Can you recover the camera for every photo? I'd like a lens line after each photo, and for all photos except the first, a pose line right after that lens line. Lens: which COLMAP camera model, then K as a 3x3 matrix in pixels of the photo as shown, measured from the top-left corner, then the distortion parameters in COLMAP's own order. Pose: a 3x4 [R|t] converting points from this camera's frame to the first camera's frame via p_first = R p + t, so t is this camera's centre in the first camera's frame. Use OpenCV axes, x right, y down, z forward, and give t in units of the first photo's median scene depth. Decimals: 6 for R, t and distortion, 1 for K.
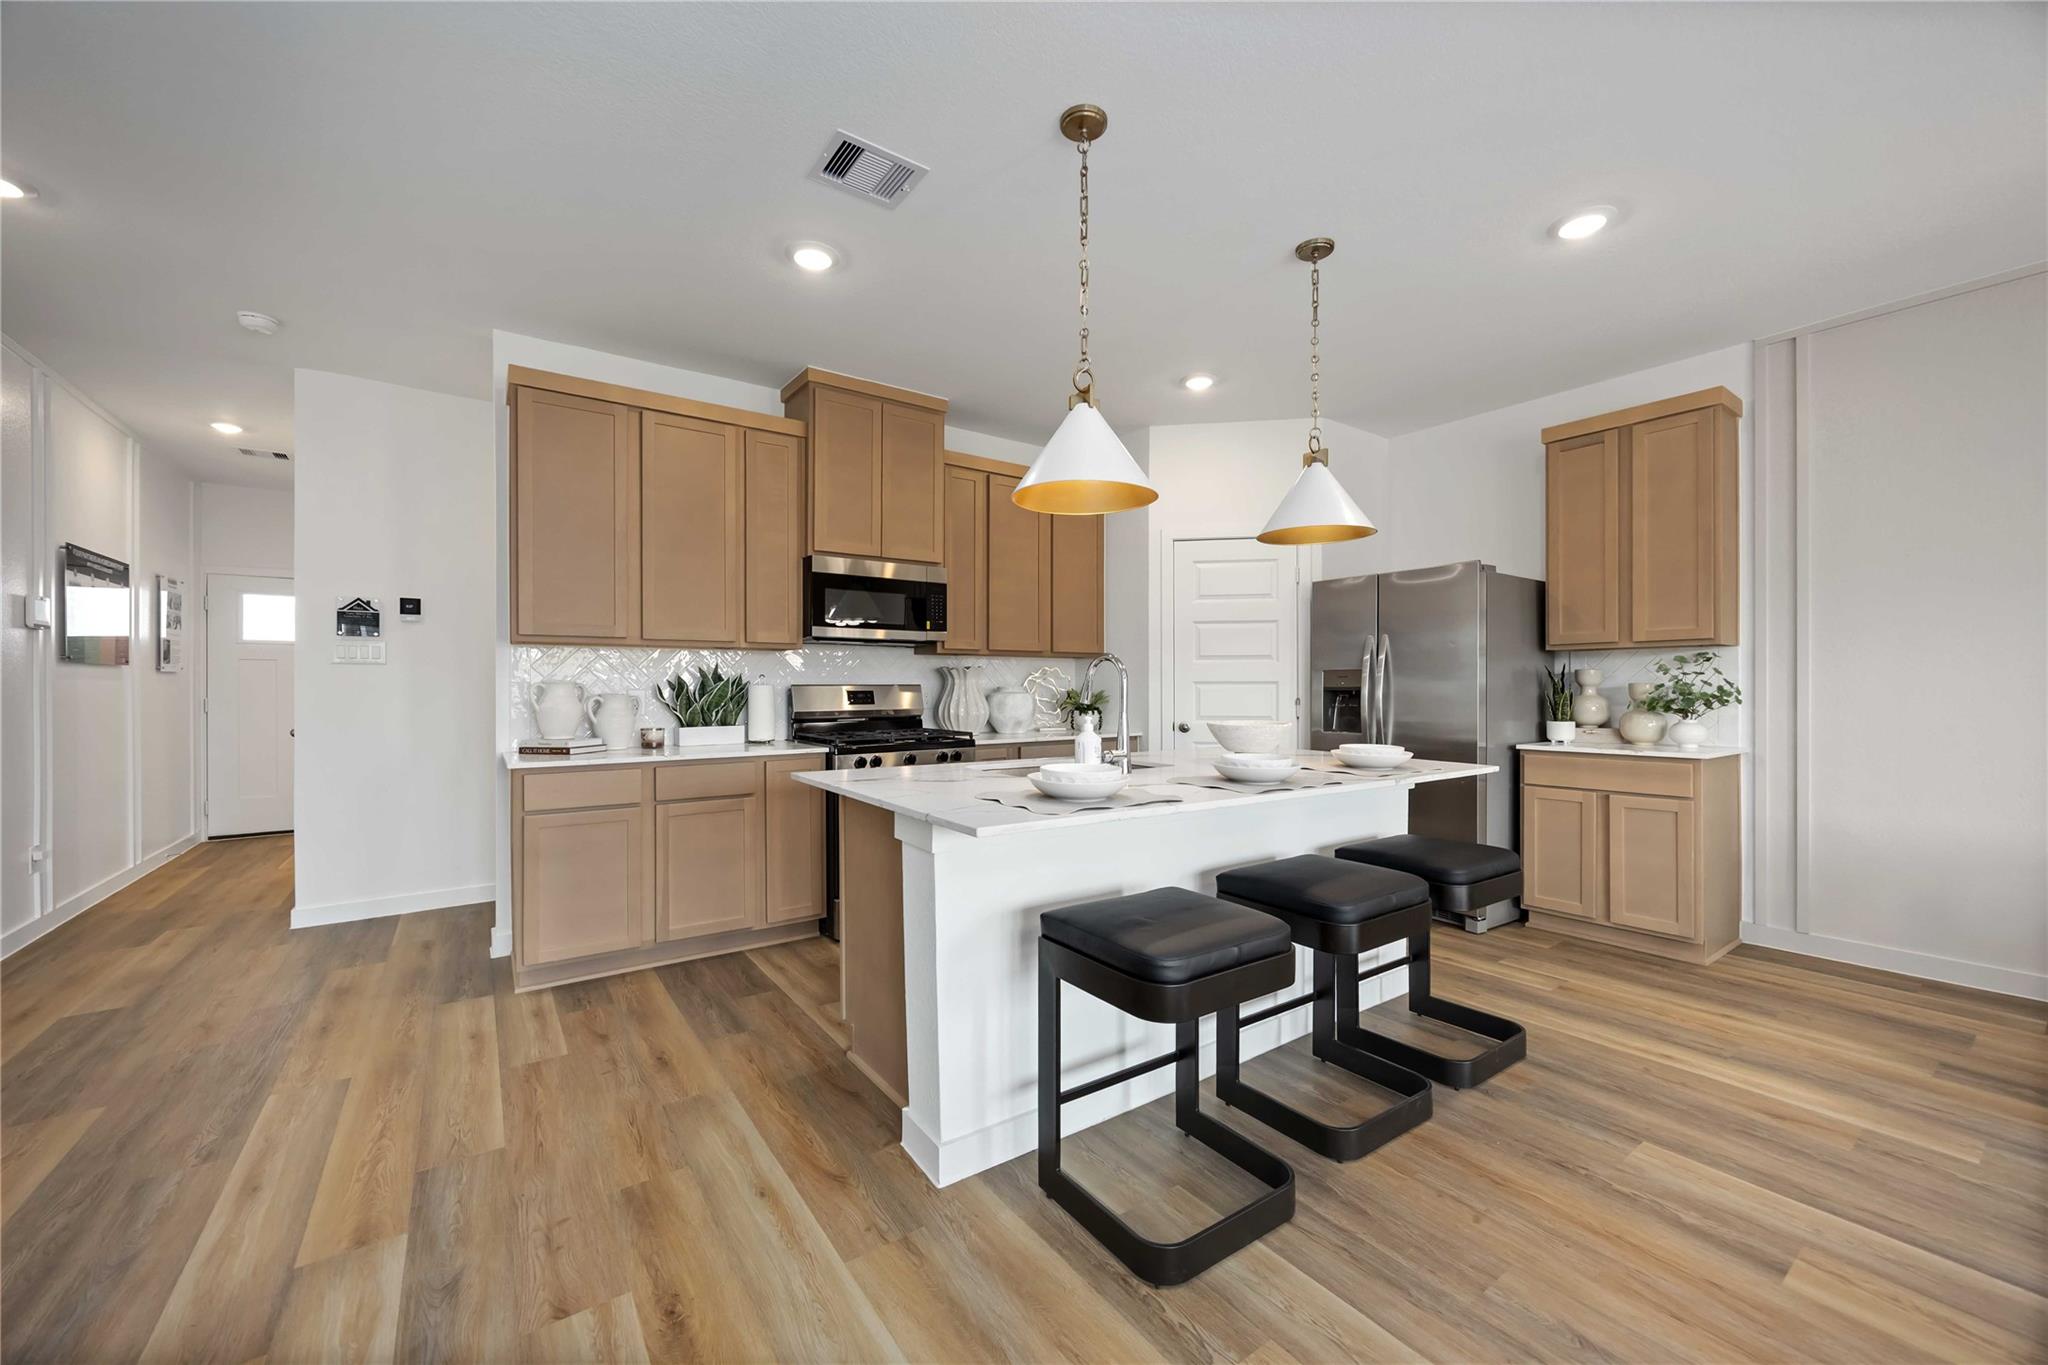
lens RADIAL K [[783.0, 0, 1031.5], [0, 783.0, 697.2], [0, 0, 1]] dist [-0.002428, -0.001246]
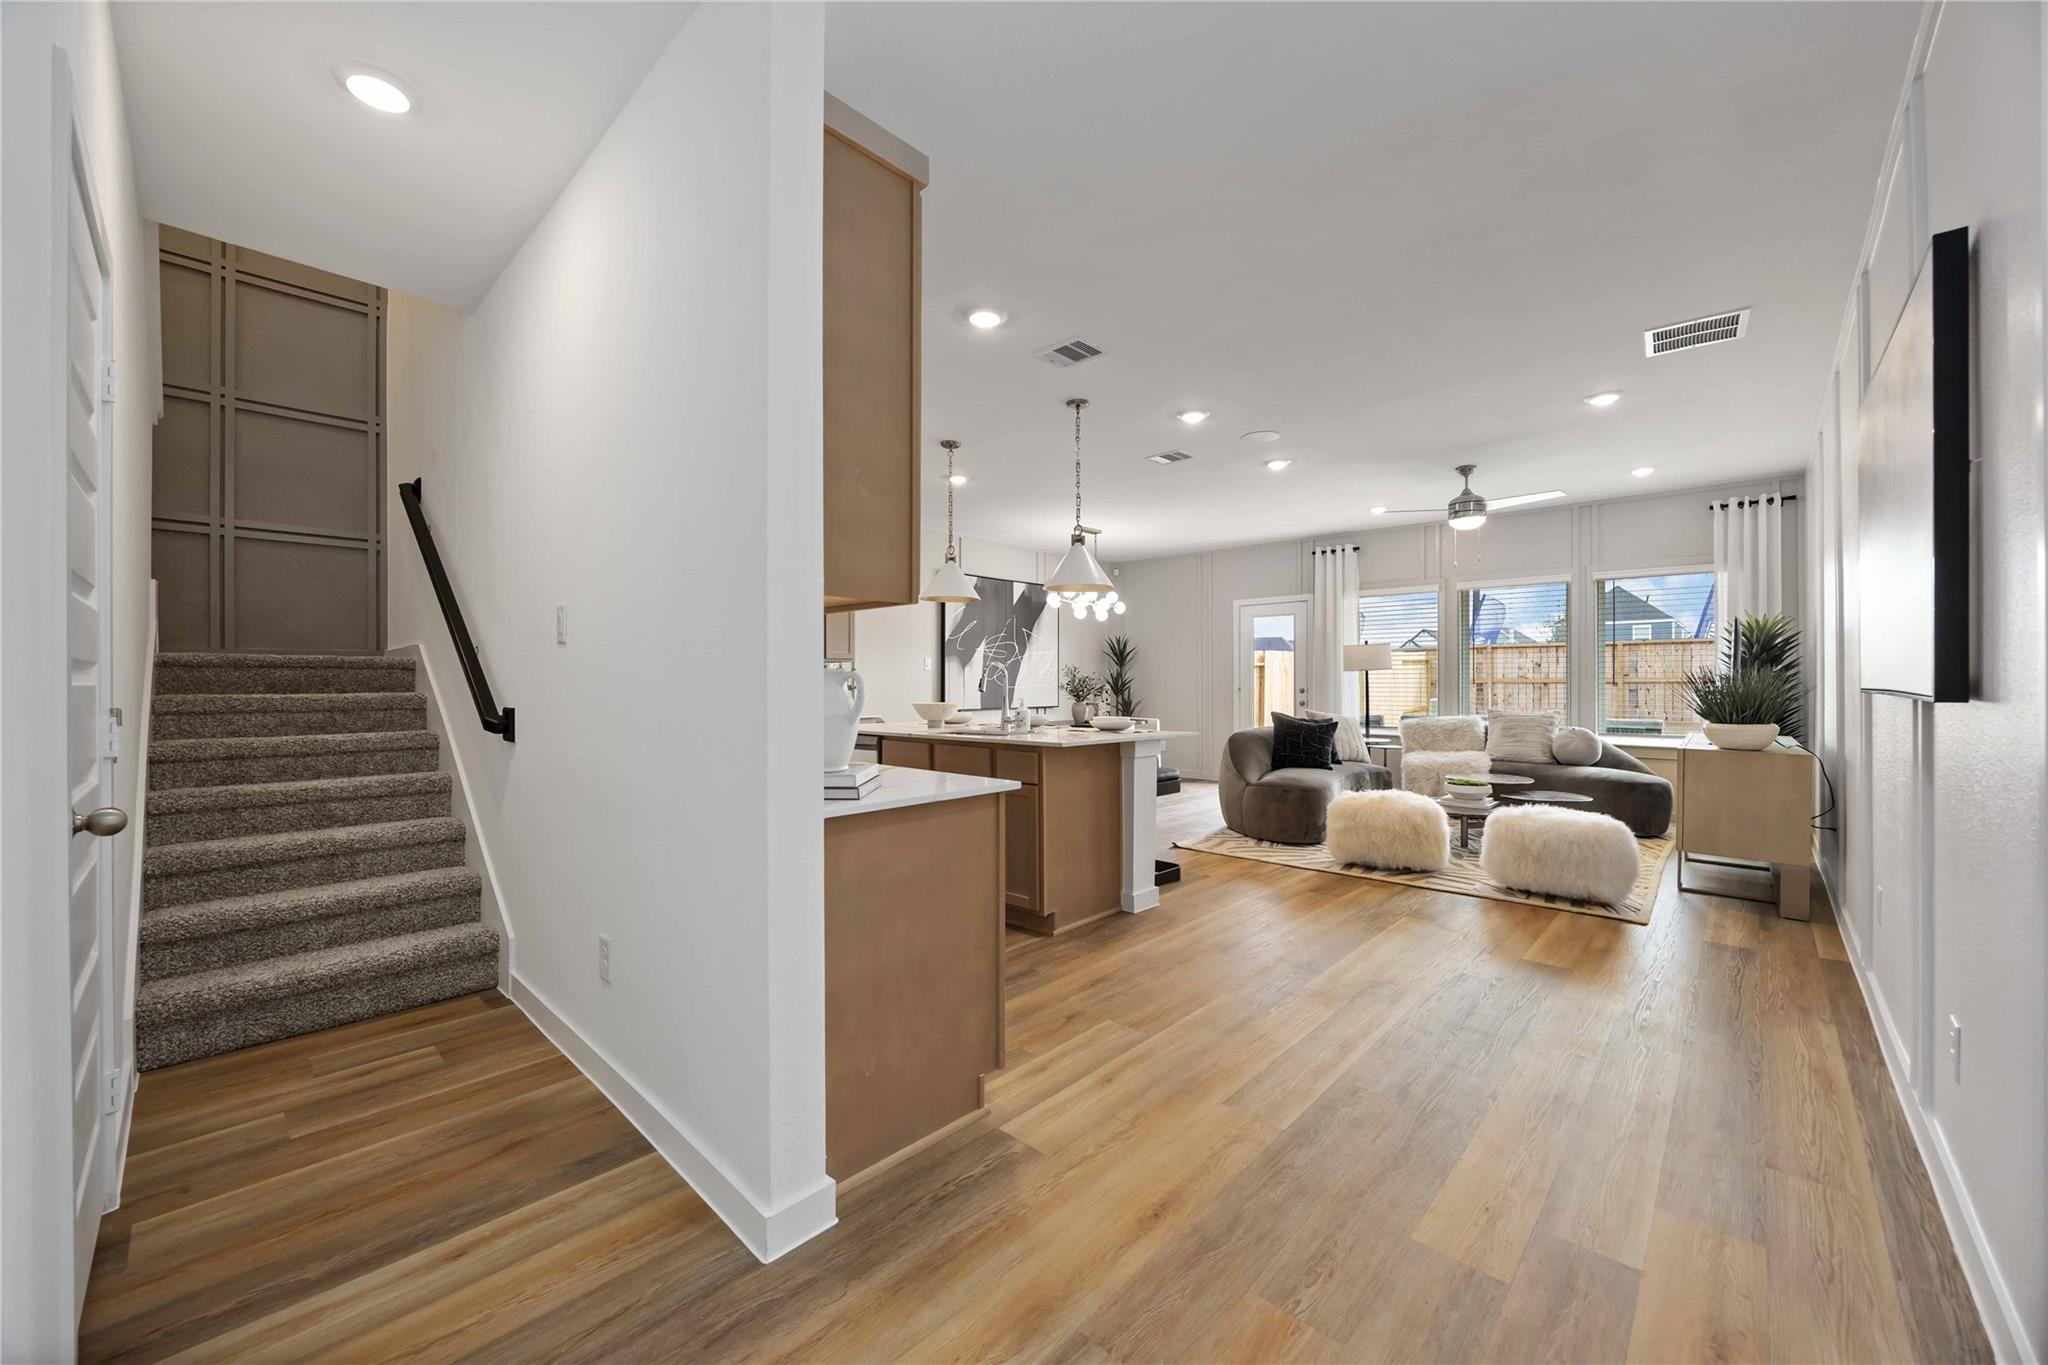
lens RADIAL K [[783.0, 0, 1020.4], [0, 783.0, 683.3], [0, 0, 1]] dist [-0.002428, -0.001246]
pose [[-0.195459, 0.001214, 0.980711, -1.136945], [0.014876, 0.999888, 0.001727, -0.008567], [-0.980599, 0.014926, -0.195455, 0.923212]]
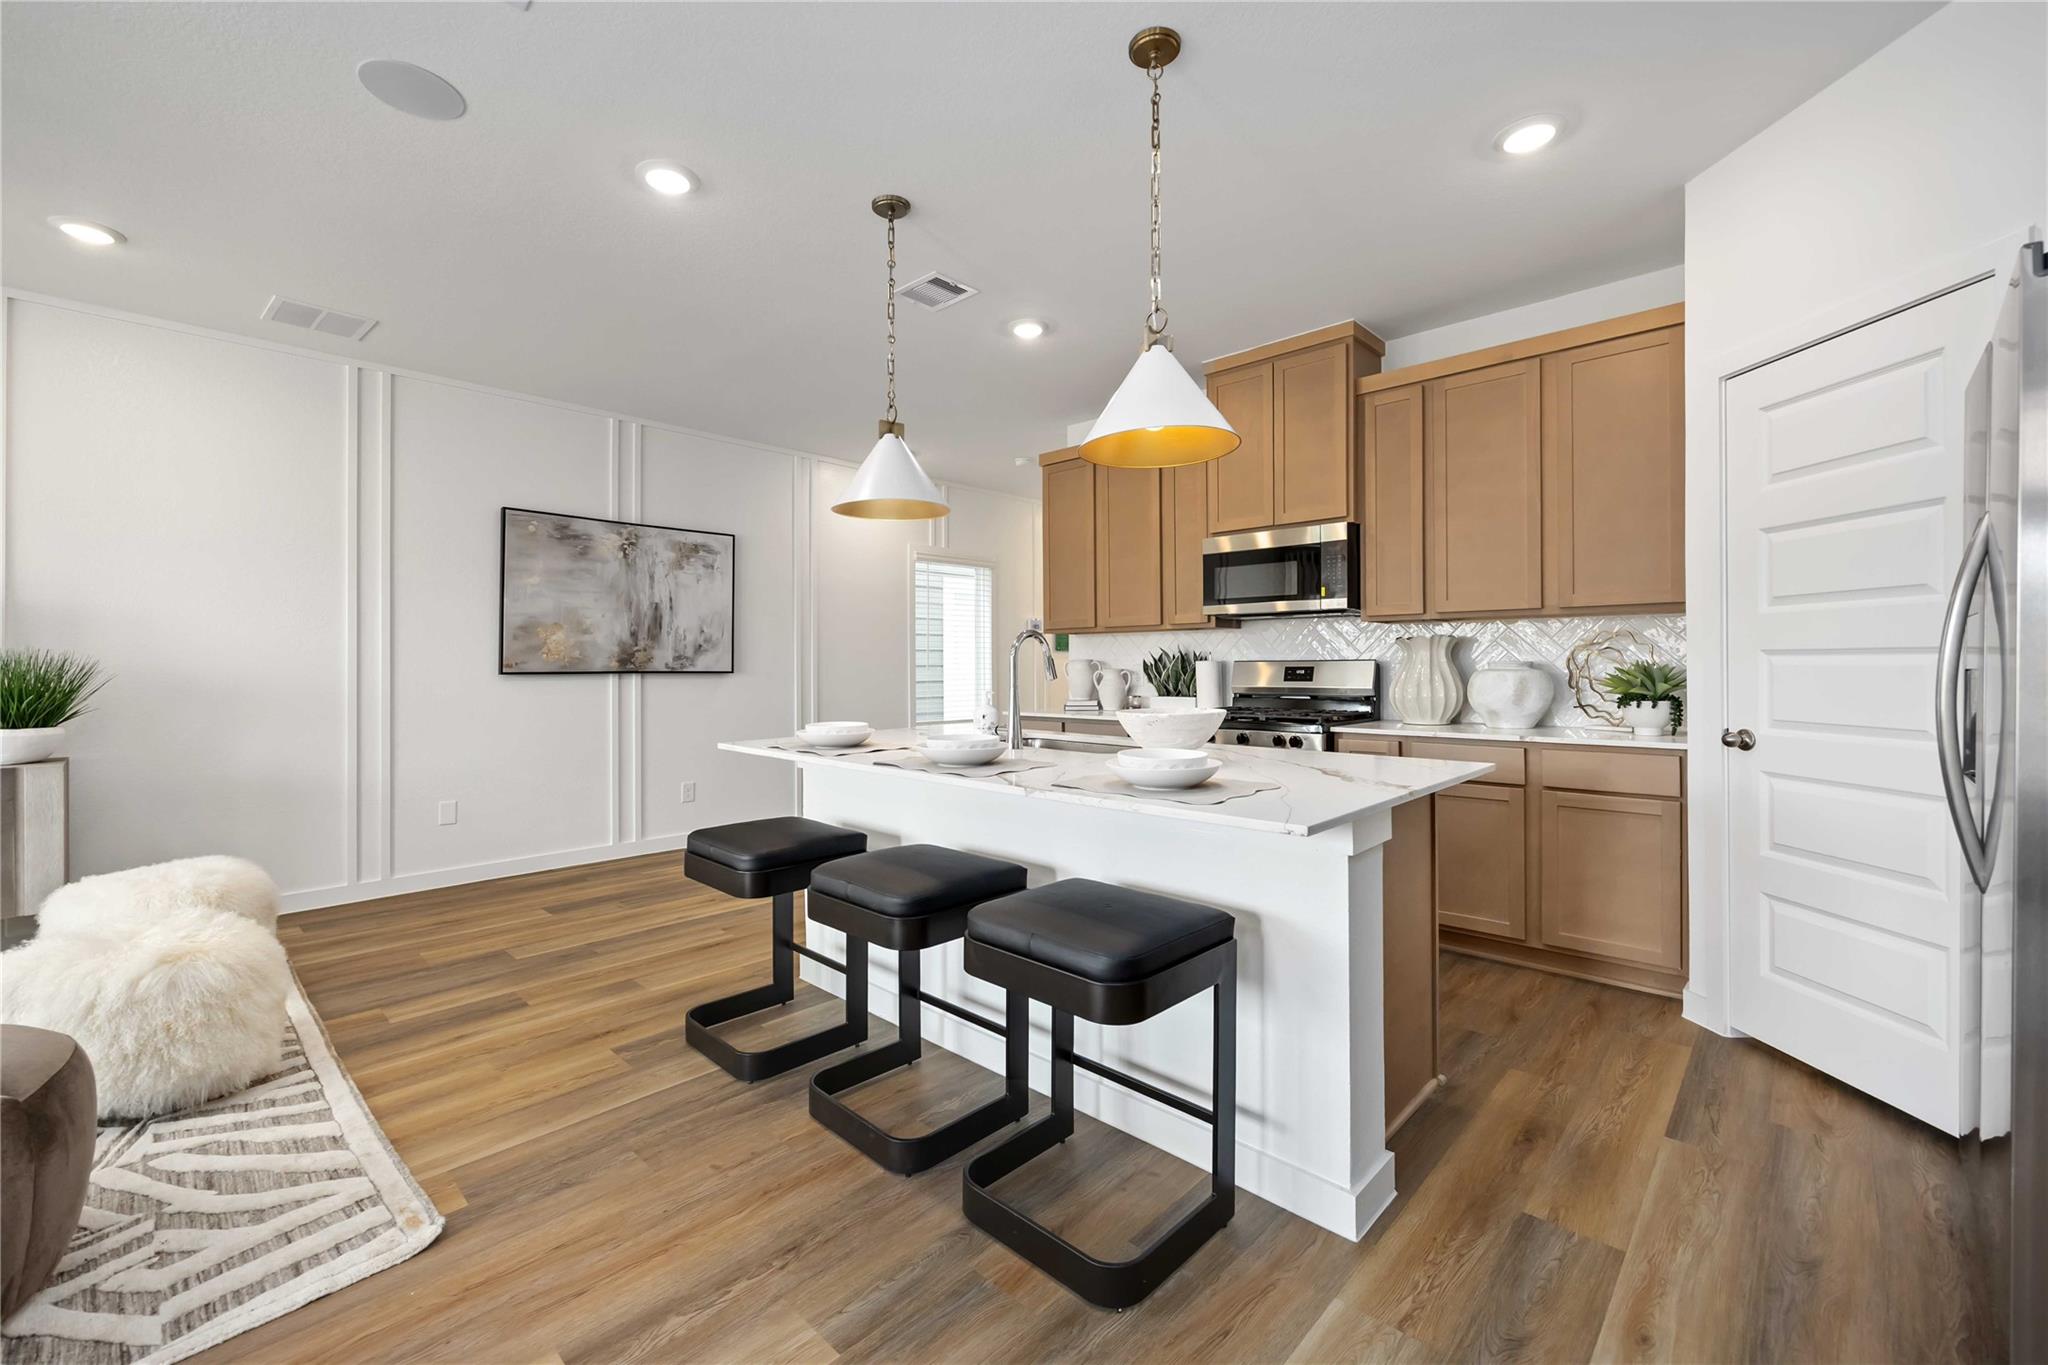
lens RADIAL K [[841.8, 0, 1008.4], [0, 841.8, 668.8], [0, 0, 1]] dist [-0.002637, -0.001096]
pose [[0.178041, 0.005484, -0.984008, 0.838800], [-0.008680, 0.999954, 0.004002, -0.007668], [0.983985, 0.007829, 0.178080, 0.563292]]
